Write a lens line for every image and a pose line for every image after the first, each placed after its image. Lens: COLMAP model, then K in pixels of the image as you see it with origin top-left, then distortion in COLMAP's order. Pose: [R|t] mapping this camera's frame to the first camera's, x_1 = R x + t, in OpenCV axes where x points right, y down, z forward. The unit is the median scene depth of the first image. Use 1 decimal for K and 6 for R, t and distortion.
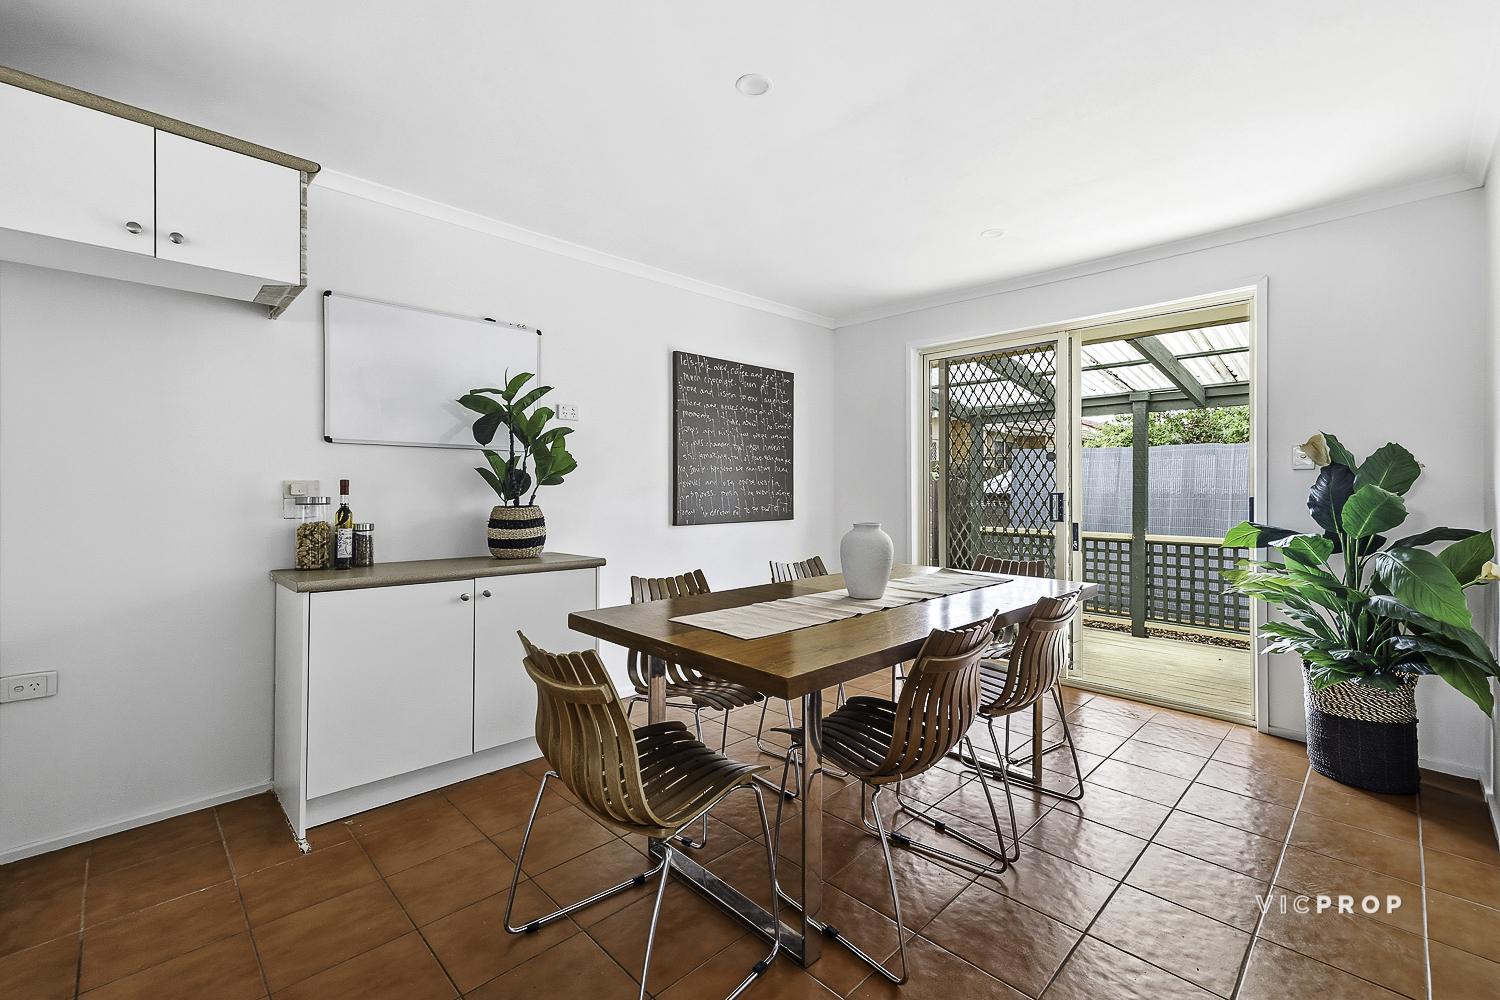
lens RADIAL K [[630.6, 0, 753.9], [0, 630.6, 487.4], [0, 0, 1]] dist [0.001622, 0.000080]
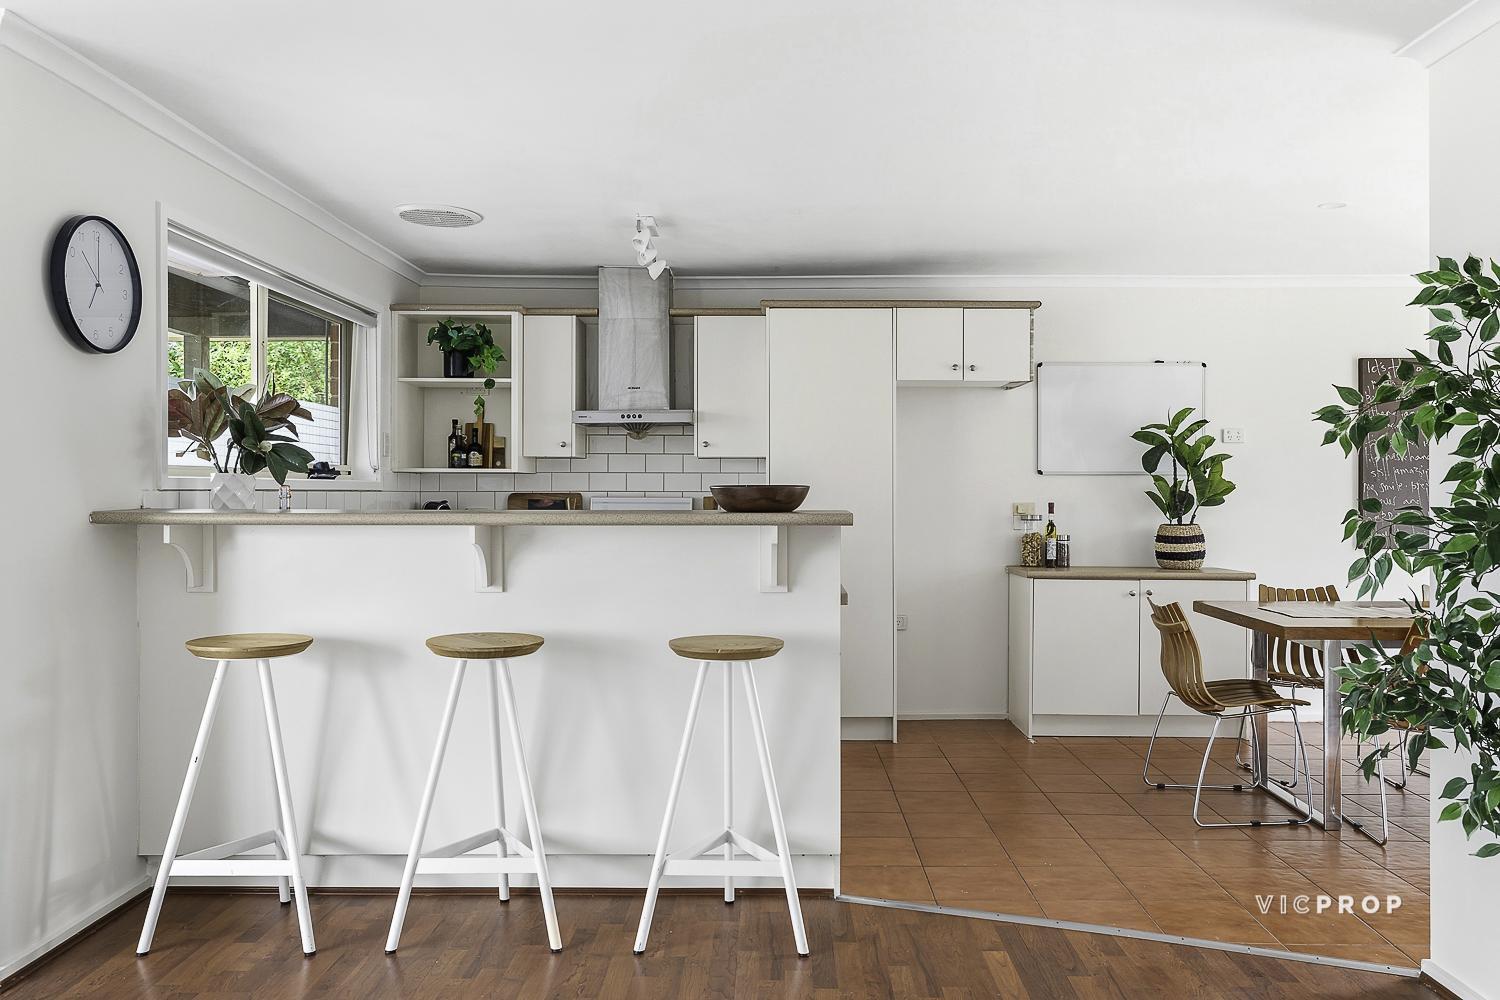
lens RADIAL K [[1143.4, 0, 777.9], [0, 1143.4, 498.5], [0, 0, 1]] dist [0.010122, 0.005484]
pose [[0.710388, 0.005445, -0.703789, 0.562959], [0.001720, 0.999954, 0.009472, -0.037868], [0.703808, -0.007939, 0.710346, -0.981646]]
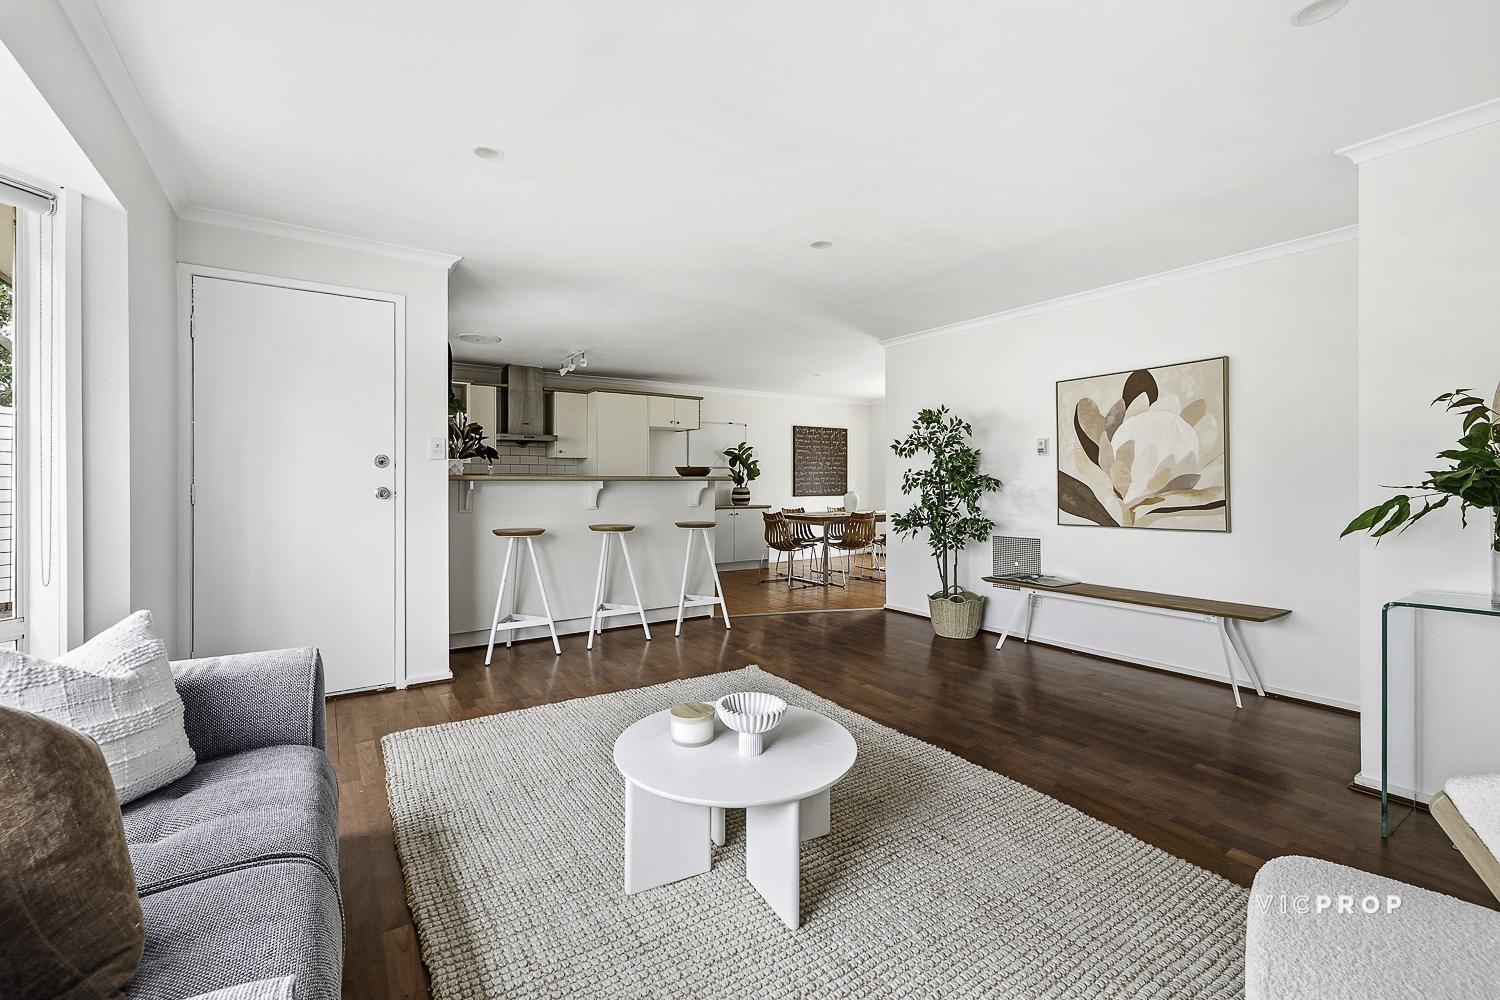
lens RADIAL K [[630.6, 0, 753.9], [0, 630.6, 487.4], [0, 0, 1]] dist [0.001622, 0.000080]
pose [[0.983286, -0.002133, -0.182056, 0.213665], [0.004007, 0.999943, 0.009923, 0.000331], [0.182024, -0.010487, 0.983238, -1.843126]]
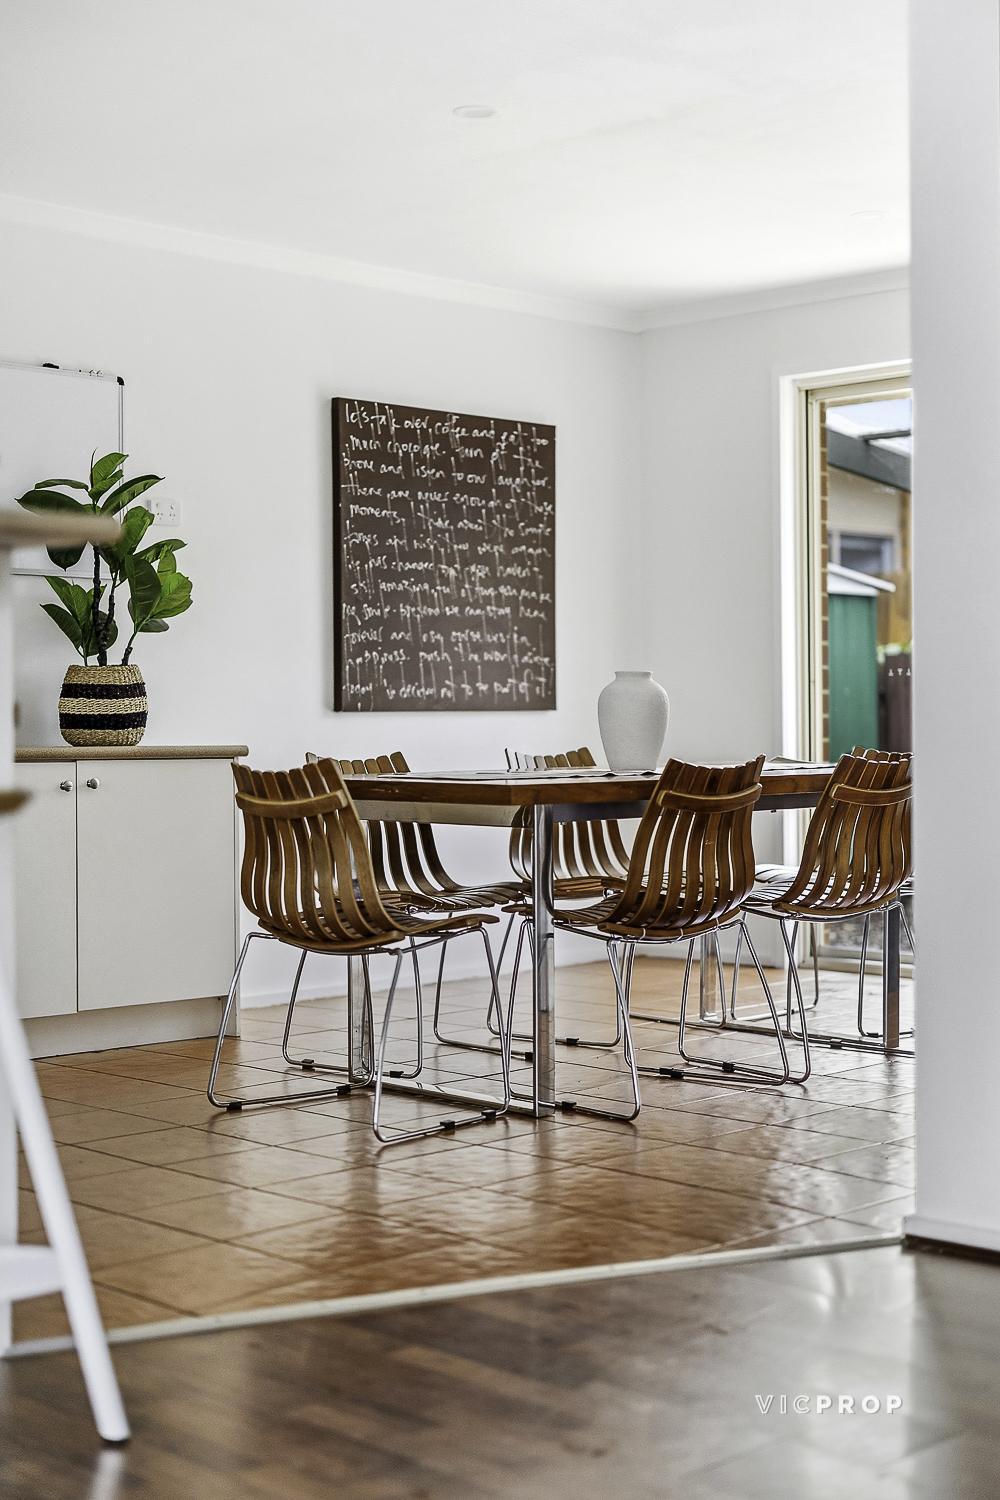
lens RADIAL K [[2150.4, 0, 500.0], [0, 2150.4, 750.0], [0, 0, 1]] dist [0.037443, 0.020362]
pose [[0.999949, -0.007310, 0.006986, 0.005205], [0.007189, 0.999826, 0.017211, 0.079179], [-0.007110, -0.017160, 0.999827, -1.140808]]
